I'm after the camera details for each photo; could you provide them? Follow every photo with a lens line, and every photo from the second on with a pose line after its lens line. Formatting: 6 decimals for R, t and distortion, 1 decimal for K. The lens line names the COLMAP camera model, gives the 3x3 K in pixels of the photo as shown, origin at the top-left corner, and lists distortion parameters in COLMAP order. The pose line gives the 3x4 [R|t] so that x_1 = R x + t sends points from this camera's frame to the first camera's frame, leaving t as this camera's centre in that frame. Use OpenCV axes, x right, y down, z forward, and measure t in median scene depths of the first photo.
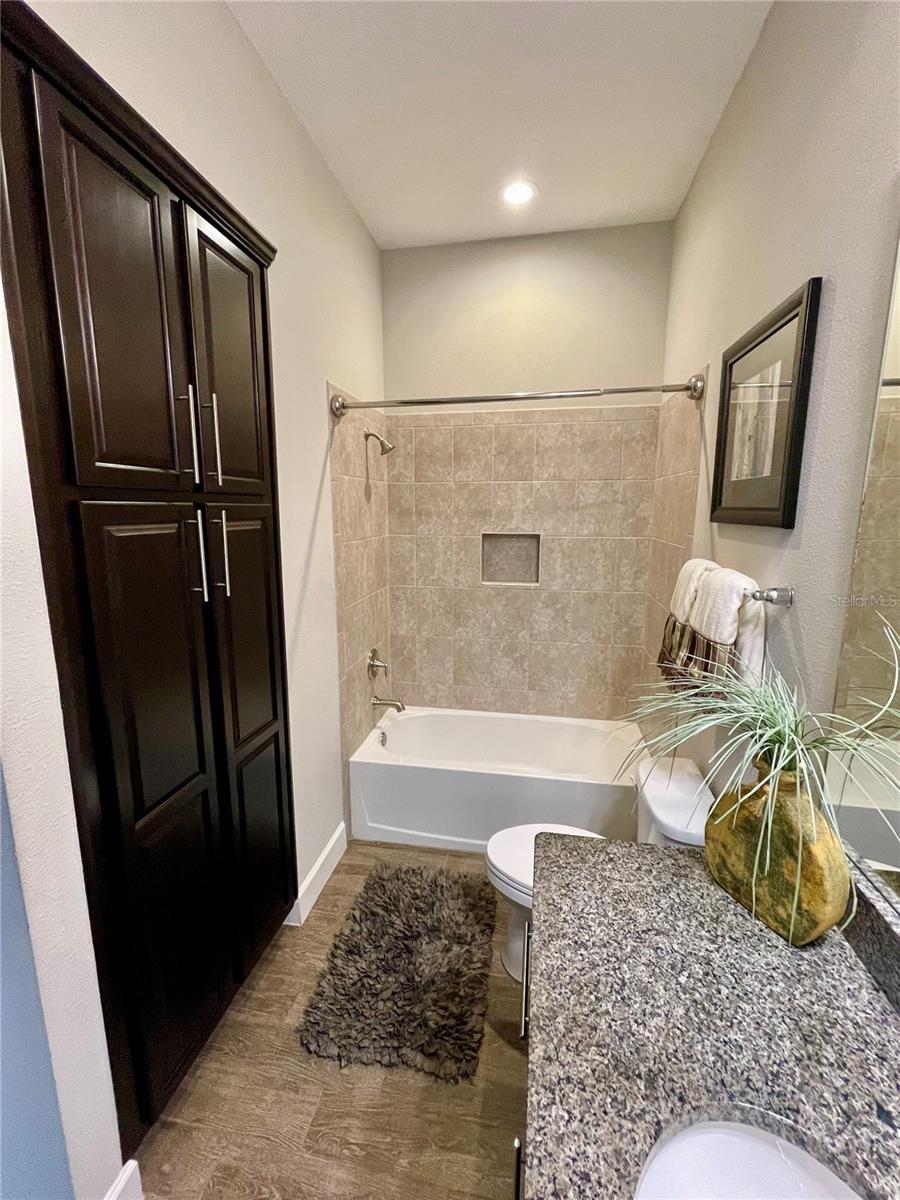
lens RADIAL K [[501.5, 0, 452.0], [0, 501.5, 594.6], [0, 0, 1]] dist [-0.008687, -0.000081]
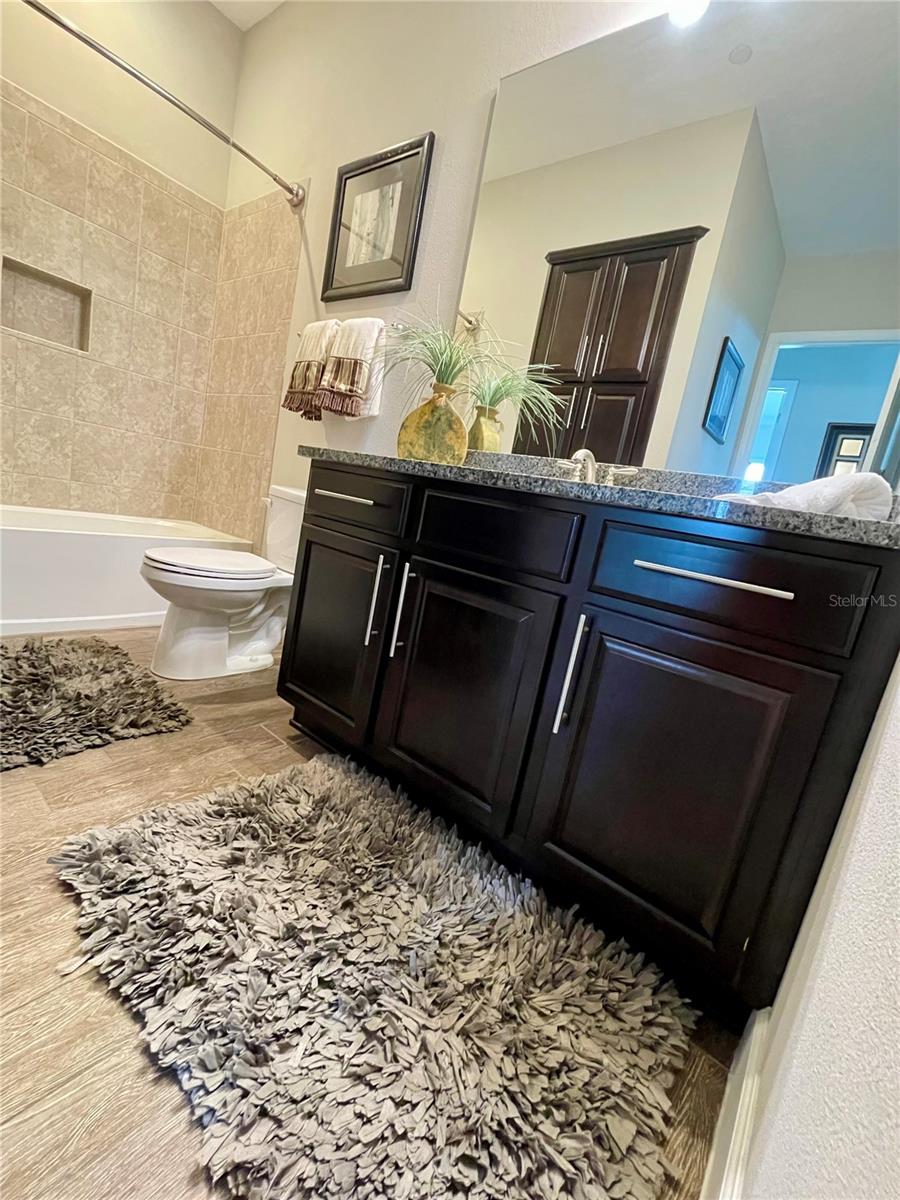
lens RADIAL K [[485.5, 0, 450.0], [0, 485.5, 600.0], [0, 0, 1]] dist [-0.002083, 0.000470]
pose [[0.452589, -0.084756, 0.887682, -0.346913], [-0.030880, 0.993386, 0.110594, 0.310568], [-0.891184, -0.077465, 0.446979, 0.017554]]
